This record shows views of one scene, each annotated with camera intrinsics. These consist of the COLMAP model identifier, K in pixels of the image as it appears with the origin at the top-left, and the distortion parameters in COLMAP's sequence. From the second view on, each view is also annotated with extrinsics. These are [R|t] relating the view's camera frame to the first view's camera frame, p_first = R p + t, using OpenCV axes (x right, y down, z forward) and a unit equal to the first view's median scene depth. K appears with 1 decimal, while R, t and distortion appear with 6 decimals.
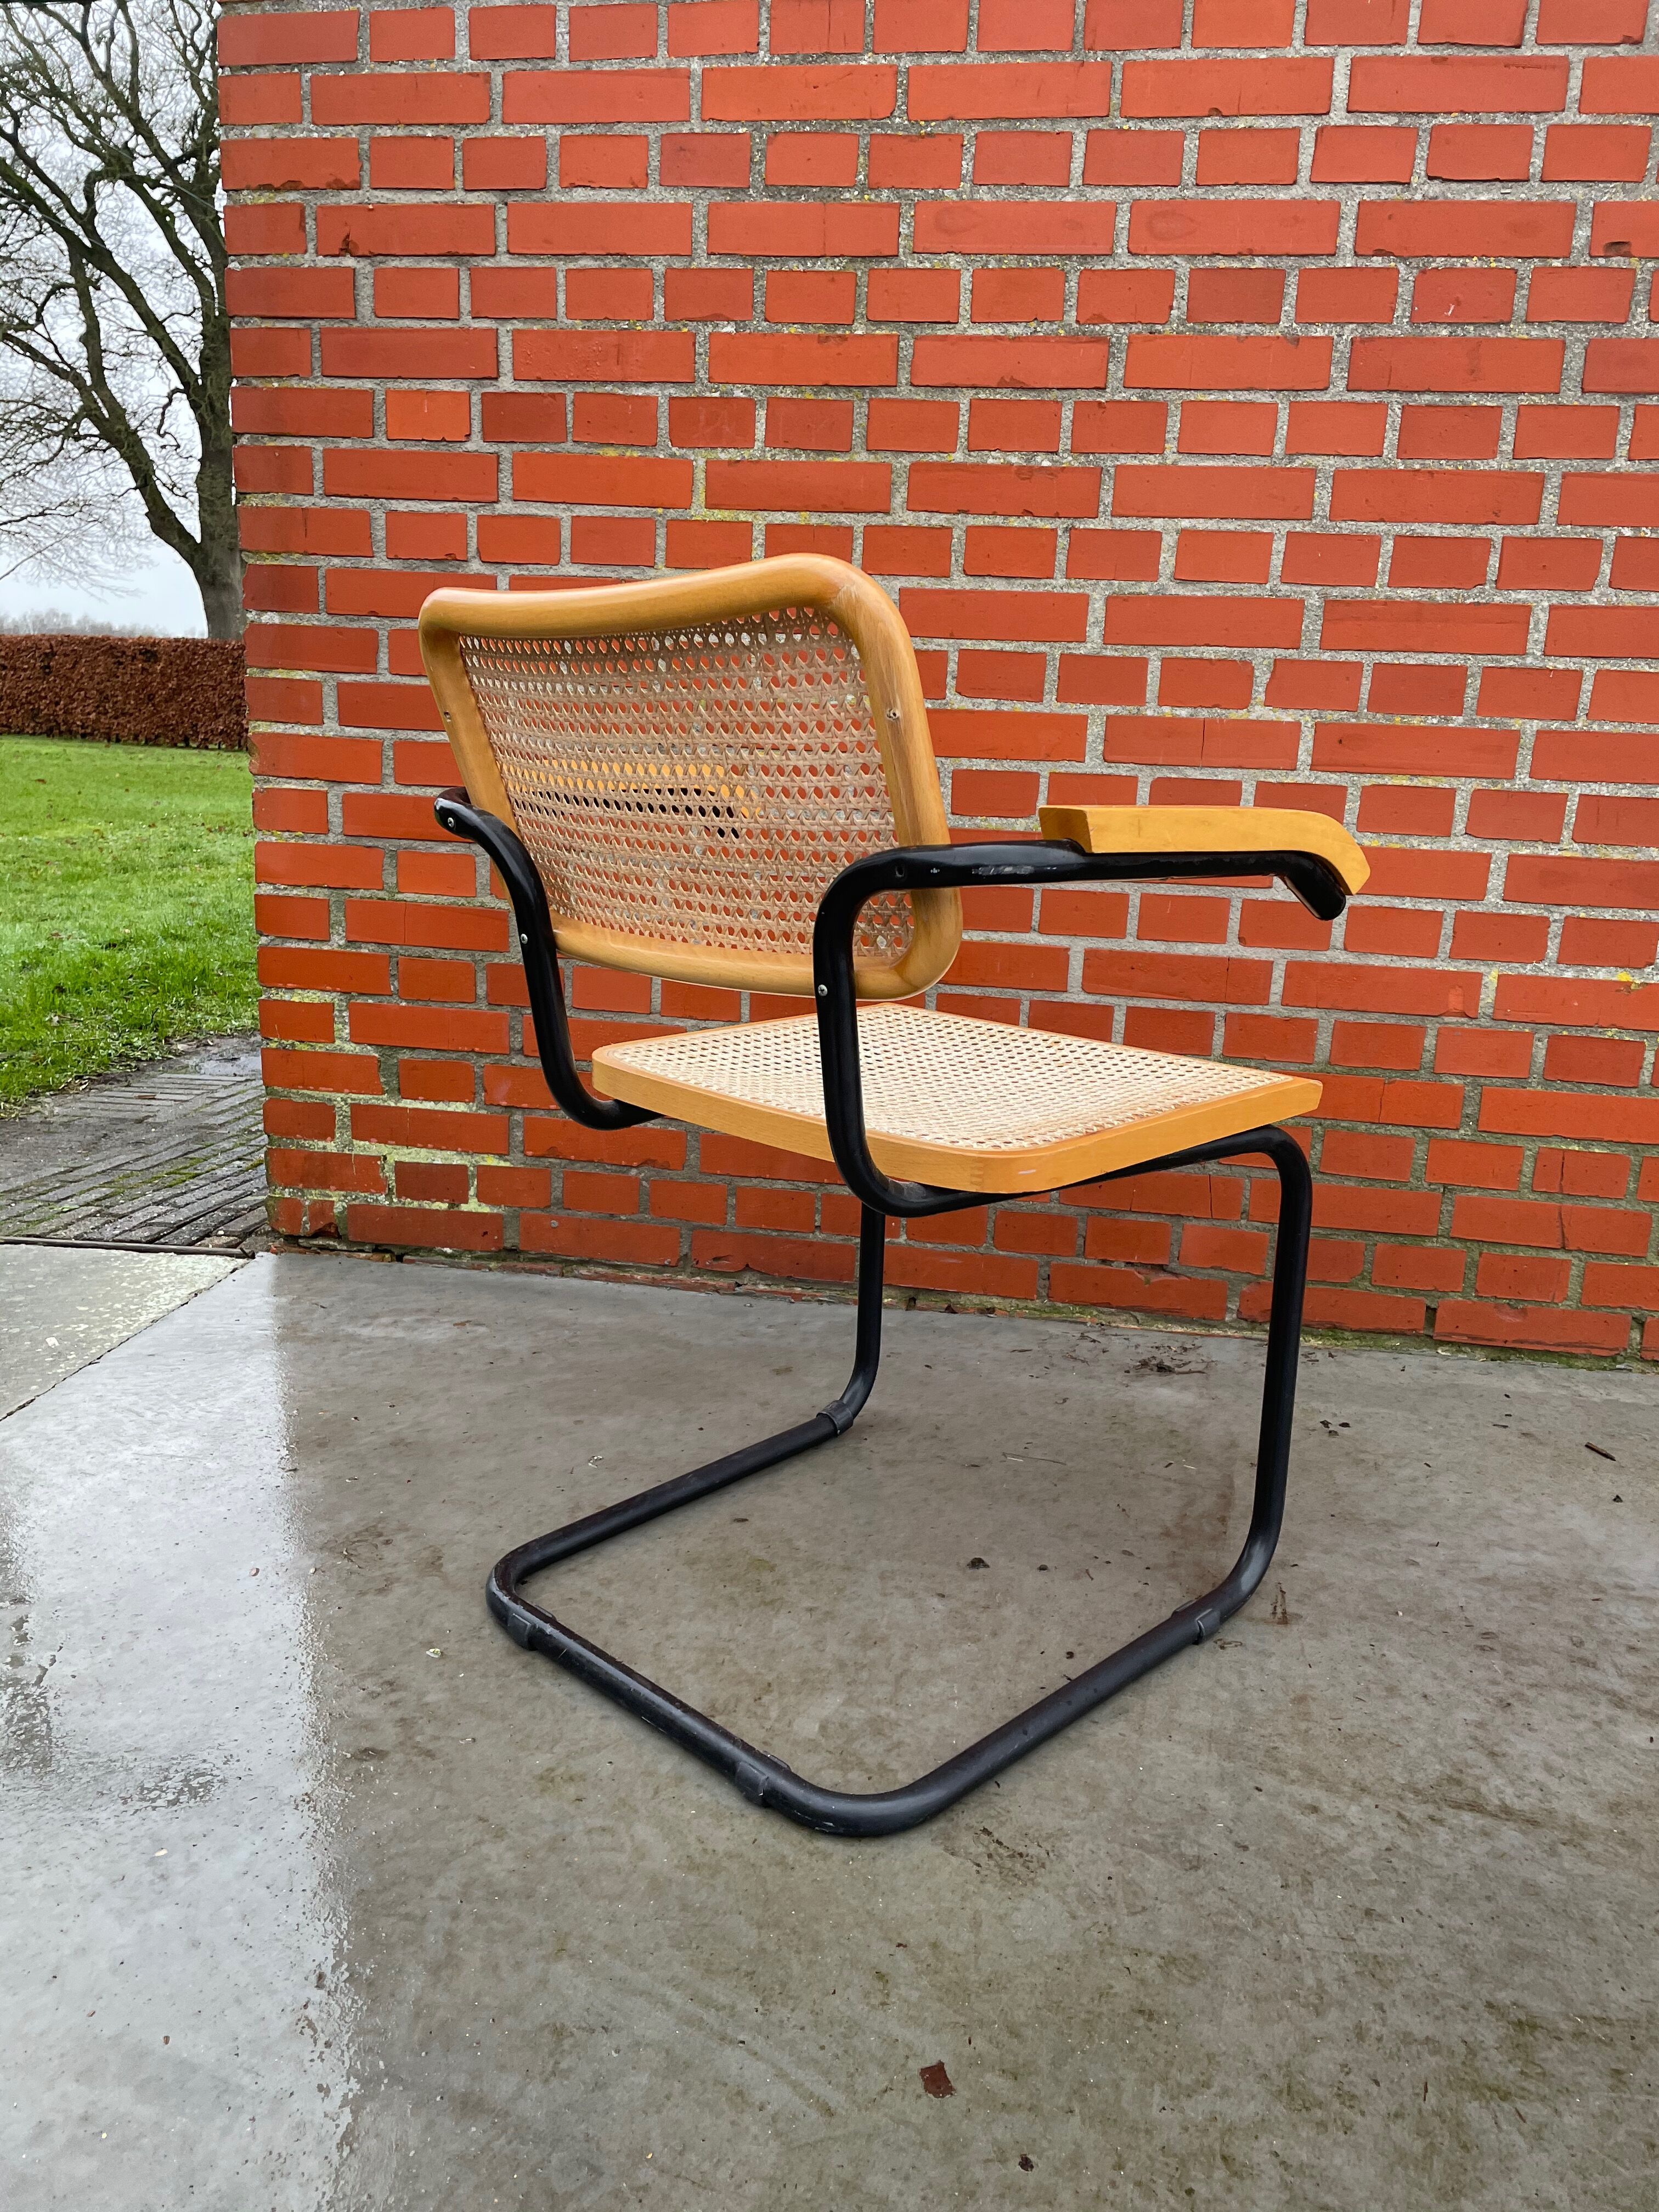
lens RADIAL K [[1689.6, 0, 829.9], [0, 1689.6, 1113.5], [0, 0, 1]] dist [0.083295, -0.114566]
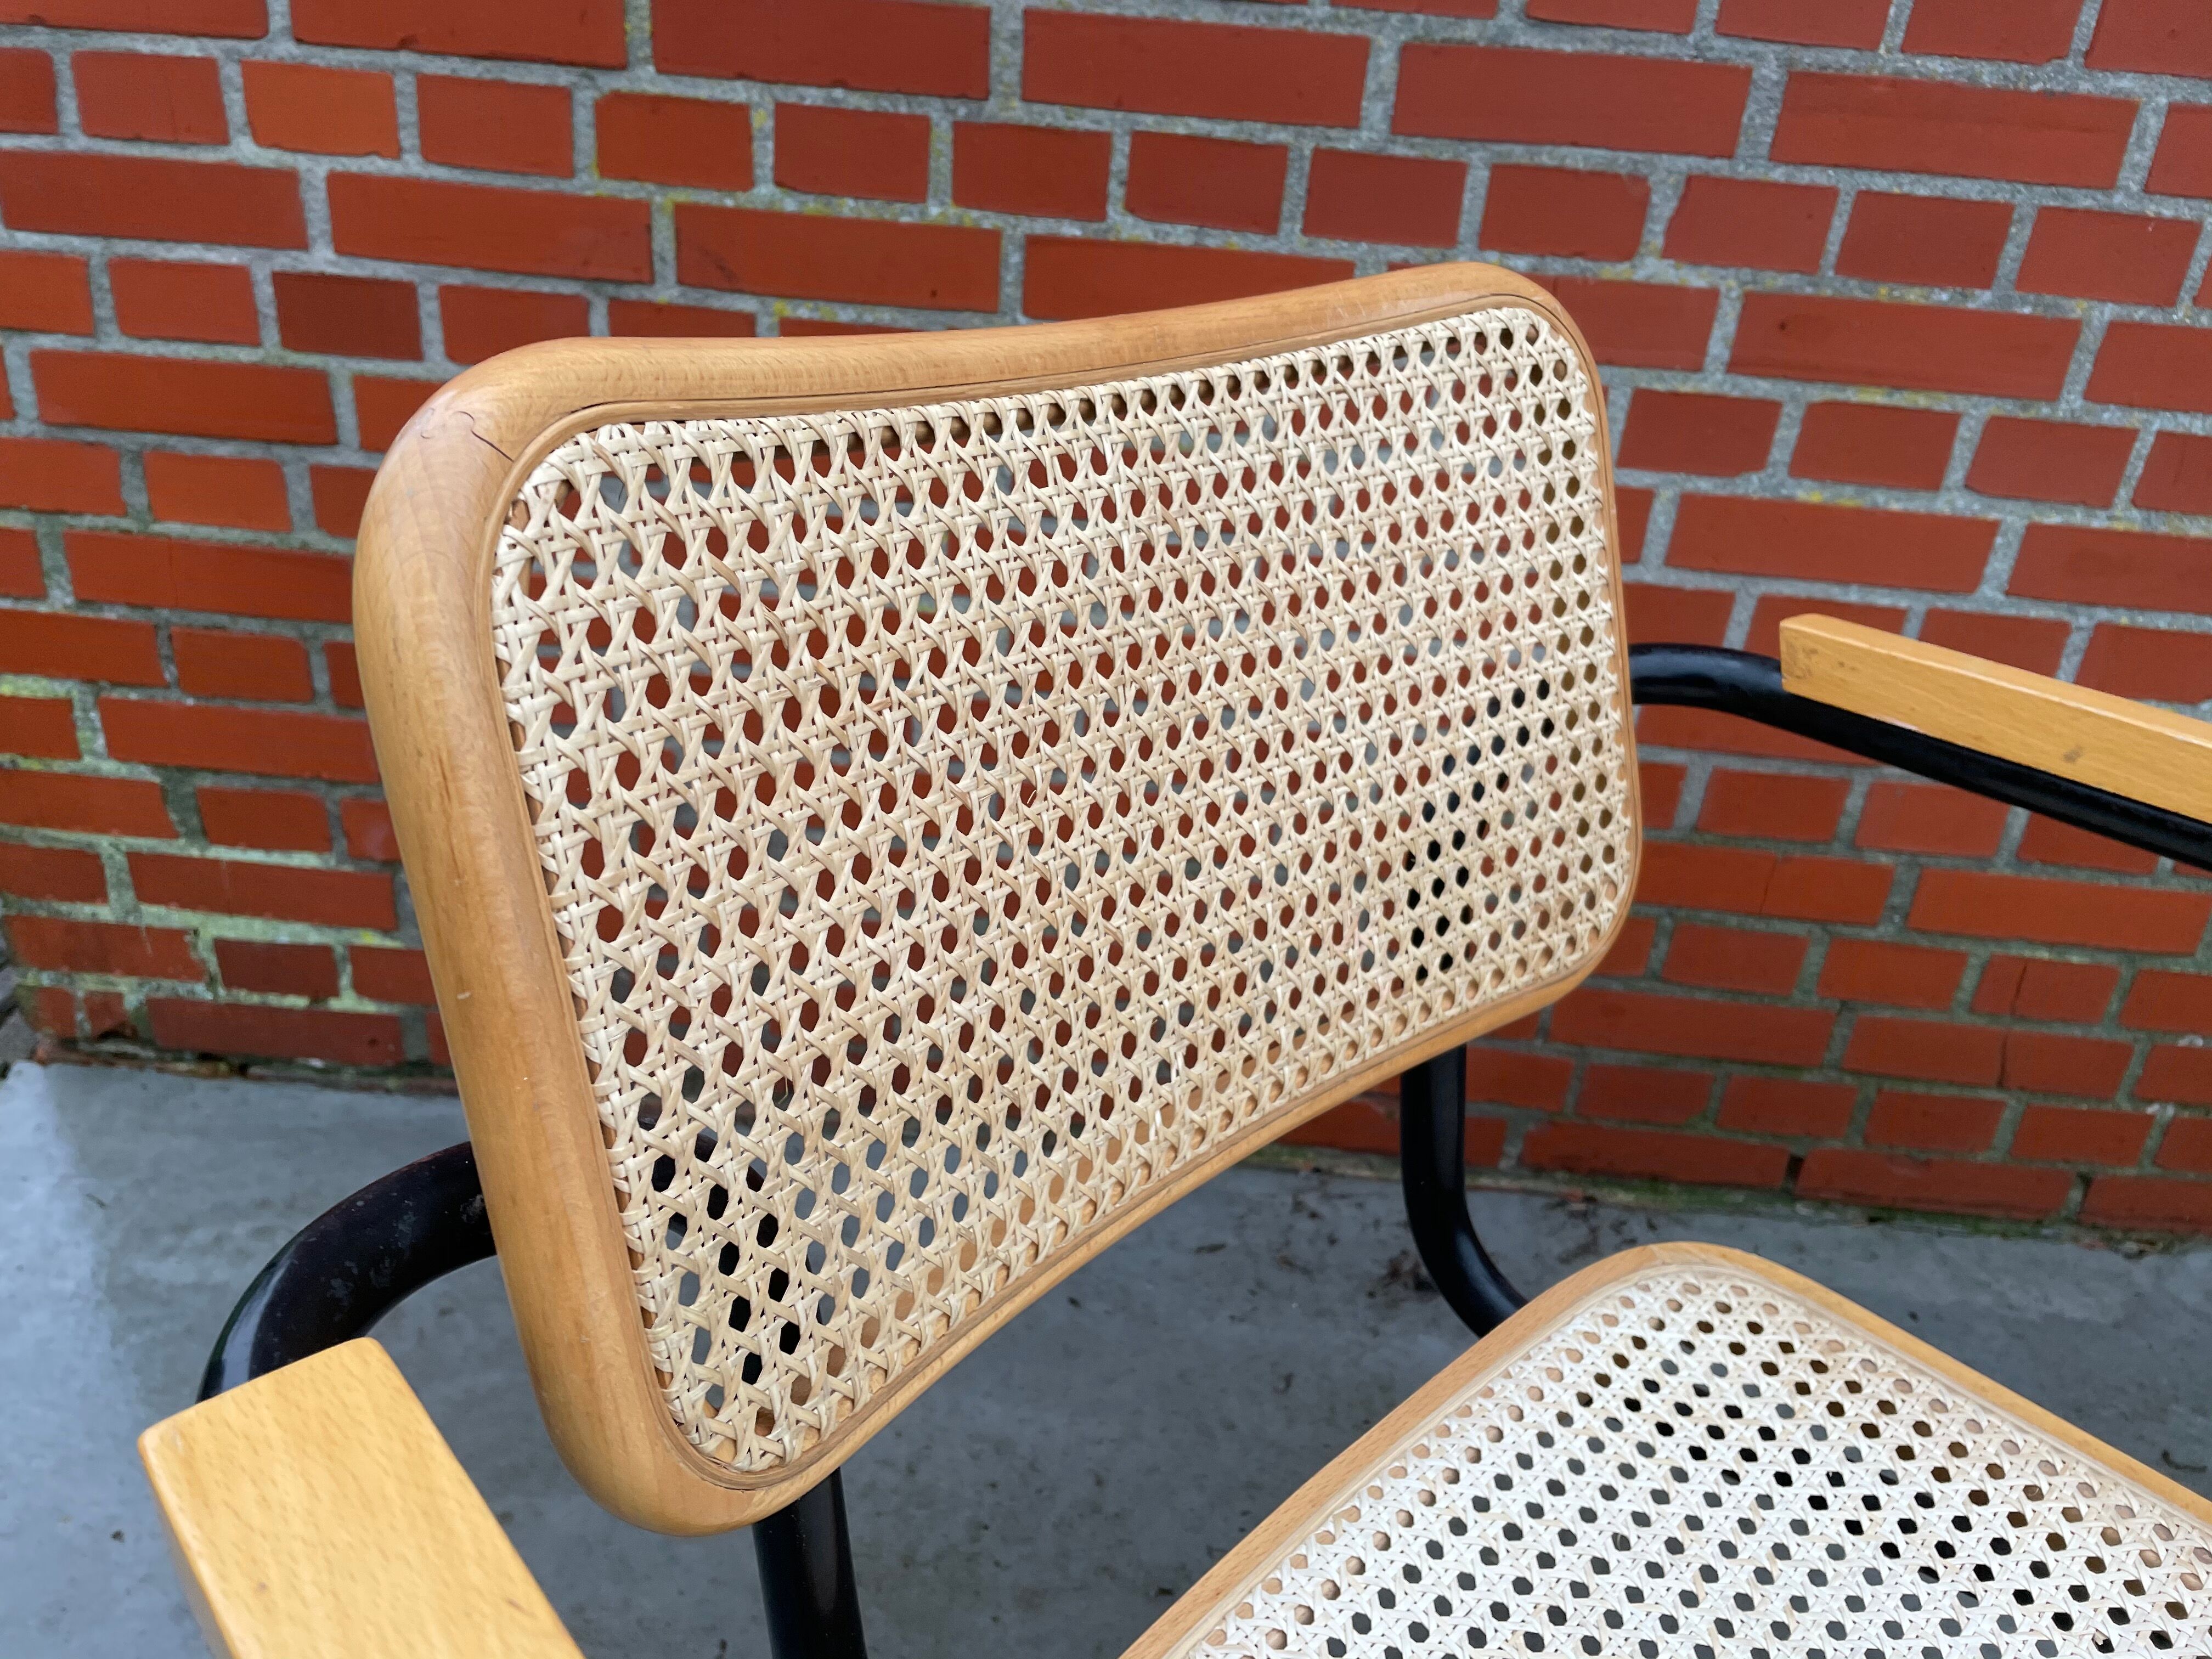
lens RADIAL K [[1689.6, 0, 1091.7], [0, 1689.6, 815.0], [0, 0, 1]] dist [0.083295, -0.114566]
pose [[0.993693, -0.021206, 0.110112, -0.003147], [-0.004414, 0.973798, 0.227370, -0.188109], [-0.112048, -0.226422, 0.967563, 0.423781]]
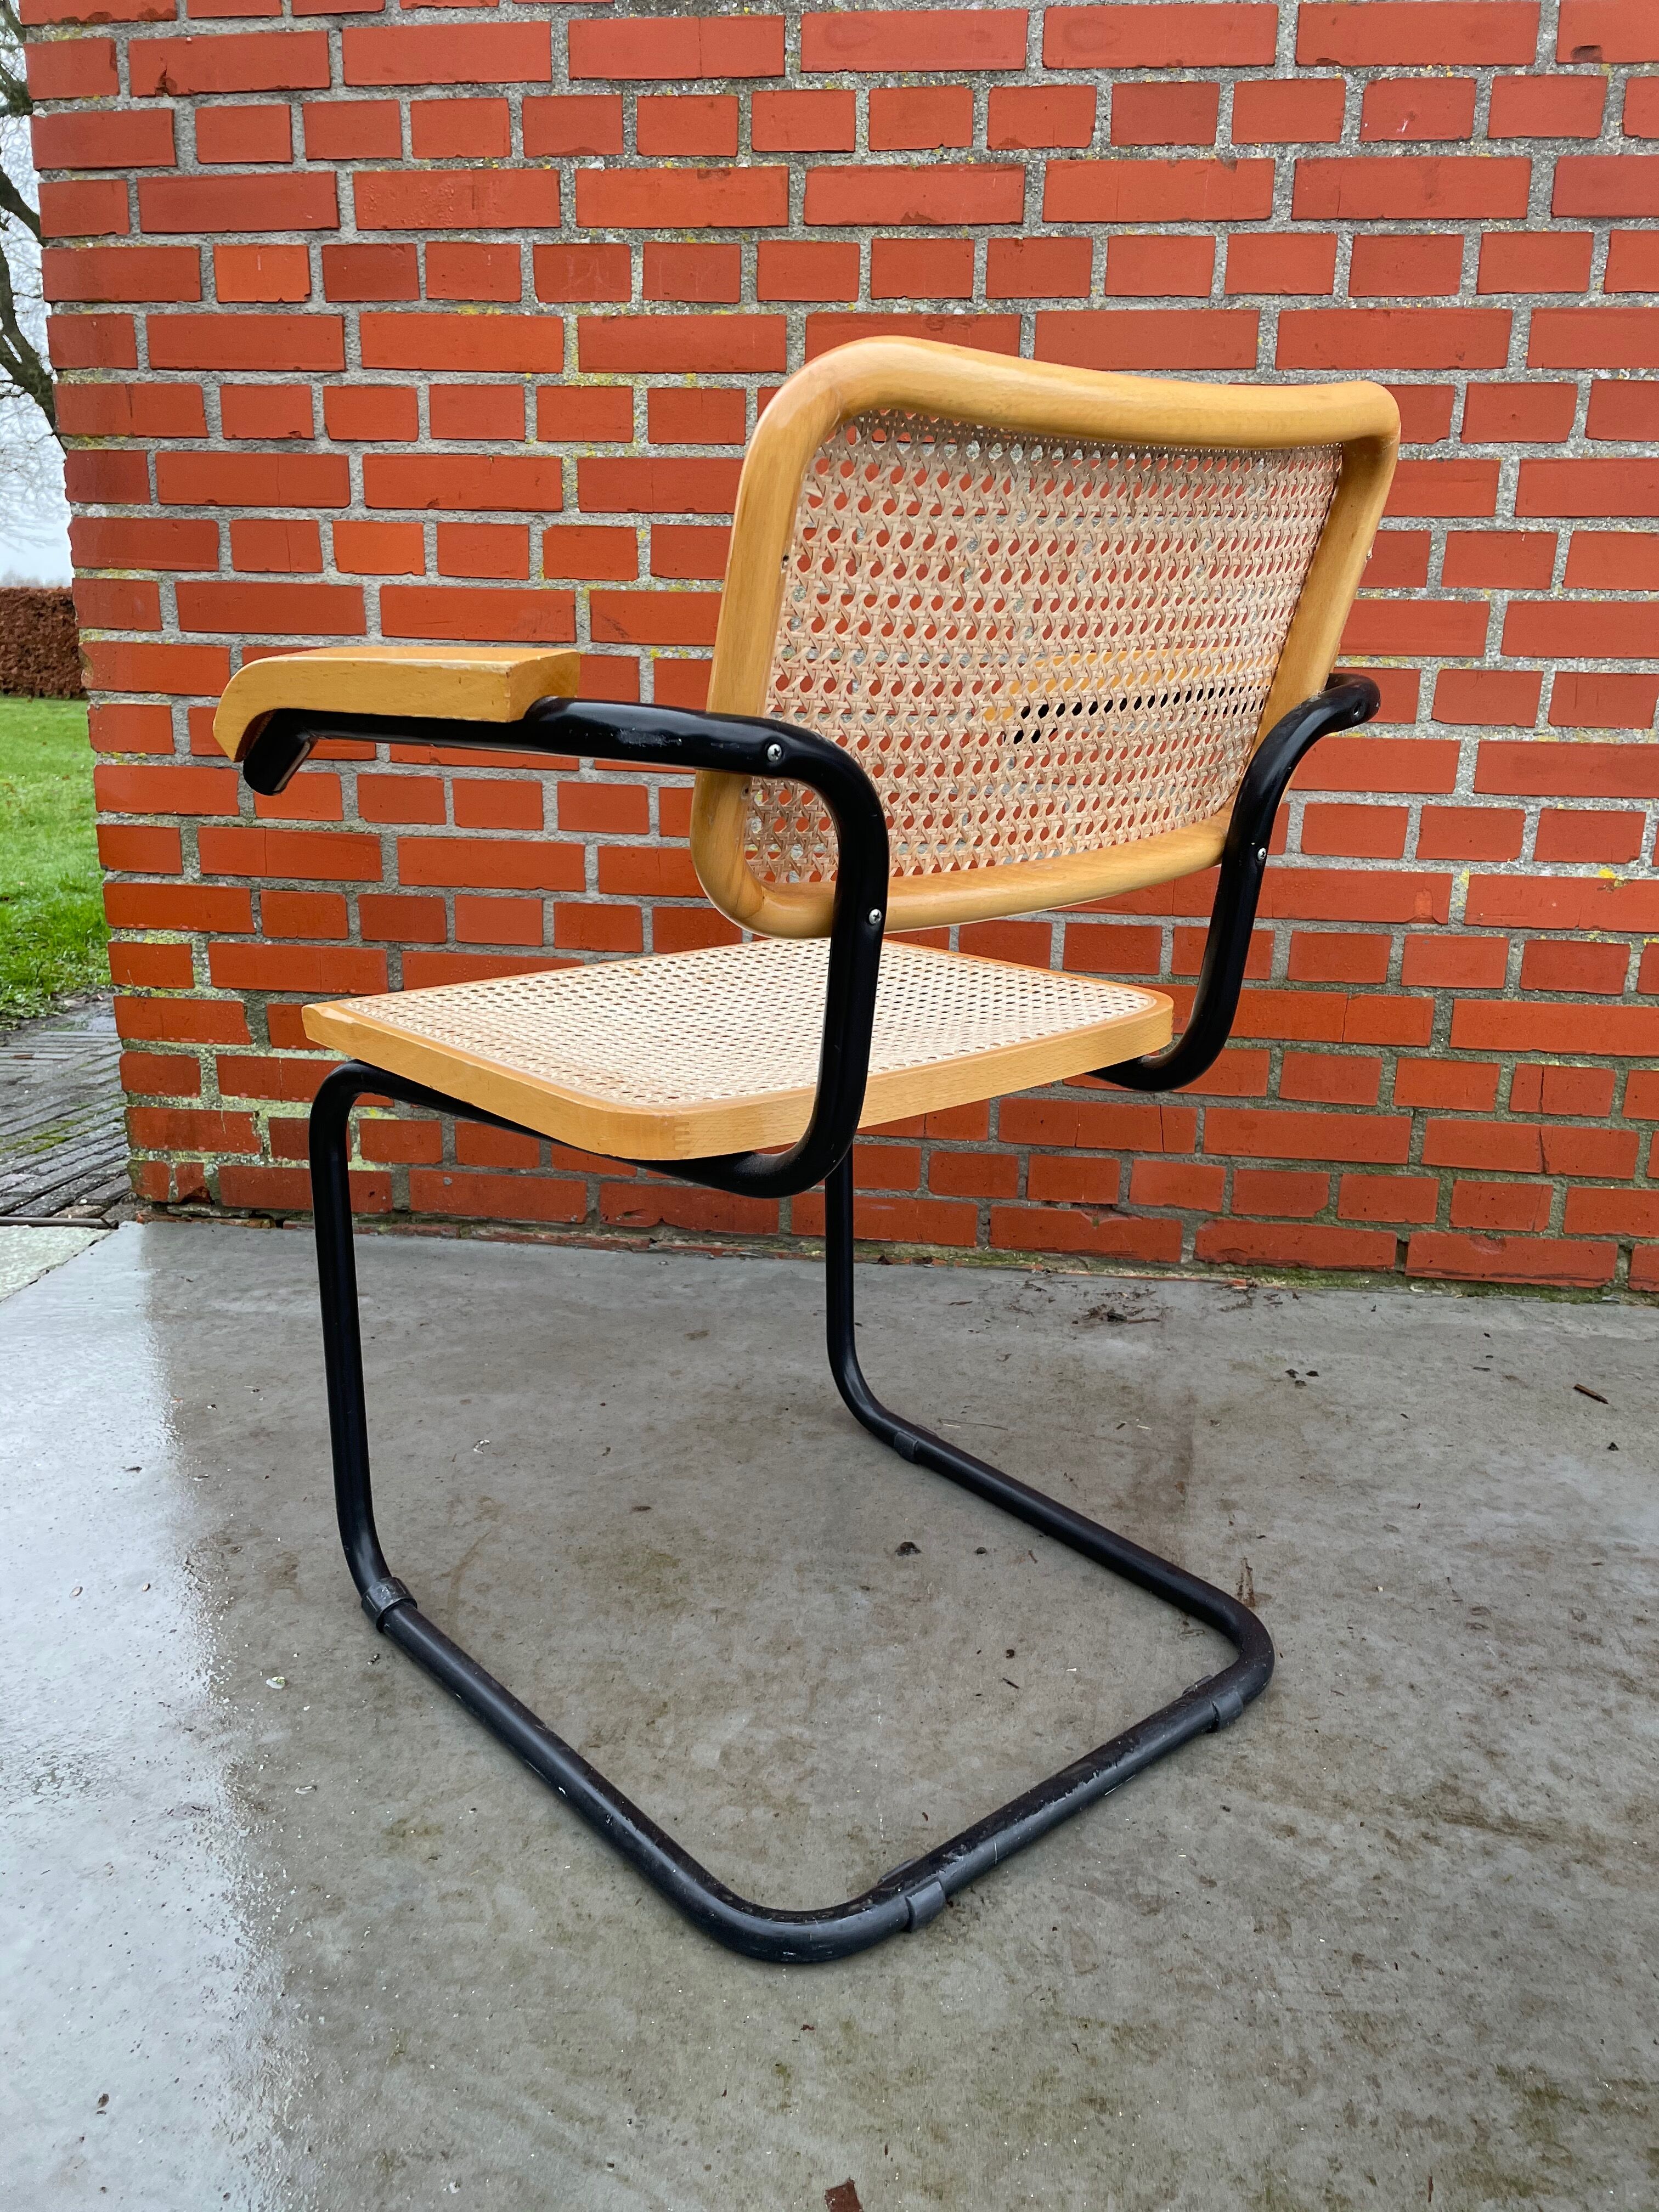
lens RADIAL K [[1689.6, 0, 836.8], [0, 1689.6, 1108.7], [0, 0, 1]] dist [0.083295, -0.114566]
pose [[0.999195, -0.030033, 0.026581, 0.026839], [0.029232, 0.999122, 0.030015, 0.005965], [-0.027459, -0.029214, 0.999196, 0.097812]]
